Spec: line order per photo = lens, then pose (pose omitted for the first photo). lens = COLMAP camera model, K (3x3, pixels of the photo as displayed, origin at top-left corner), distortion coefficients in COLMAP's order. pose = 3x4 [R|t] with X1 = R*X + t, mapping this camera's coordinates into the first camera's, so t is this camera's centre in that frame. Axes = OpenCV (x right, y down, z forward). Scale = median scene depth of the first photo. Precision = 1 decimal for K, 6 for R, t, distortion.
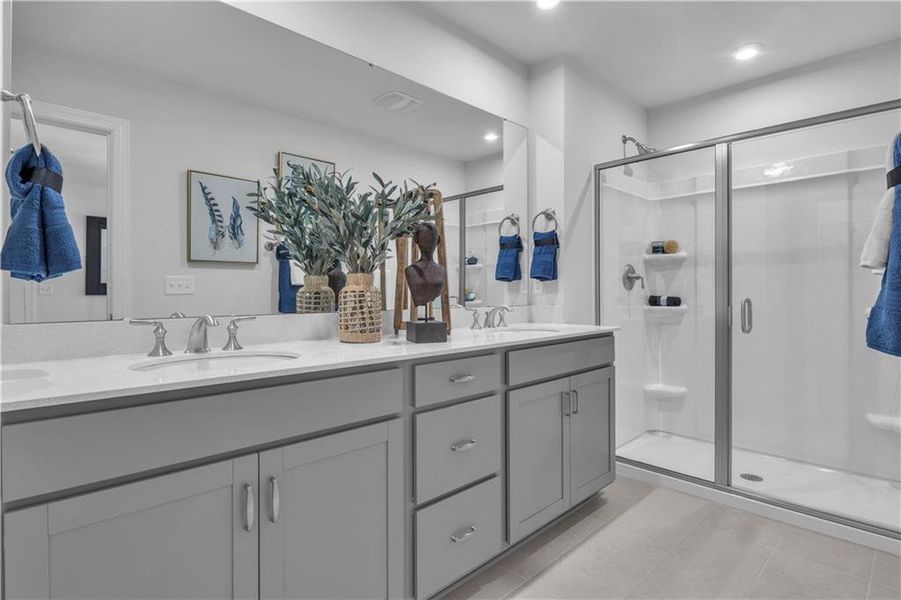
lens RADIAL K [[455.0, 0, 450.1], [0, 455.0, 294.0], [0, 0, 1]] dist [-0.005160, 0.000878]
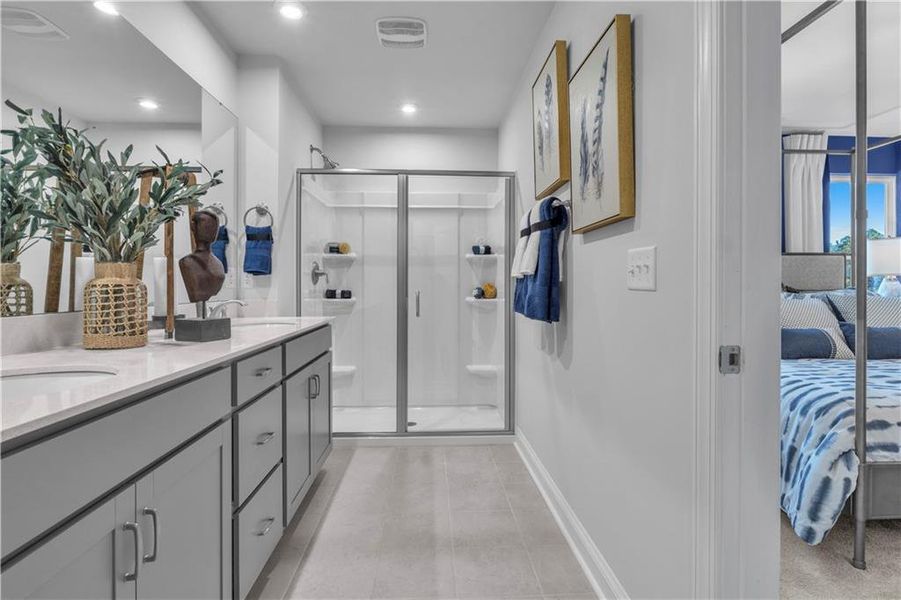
lens RADIAL K [[455.0, 0, 450.1], [0, 455.0, 294.0], [0, 0, 1]] dist [-0.005160, 0.000878]
pose [[0.664726, -0.010951, 0.747007, -0.262538], [0.002029, 0.999915, 0.012853, 0.000294], [-0.747084, -0.007028, 0.664692, 0.014263]]
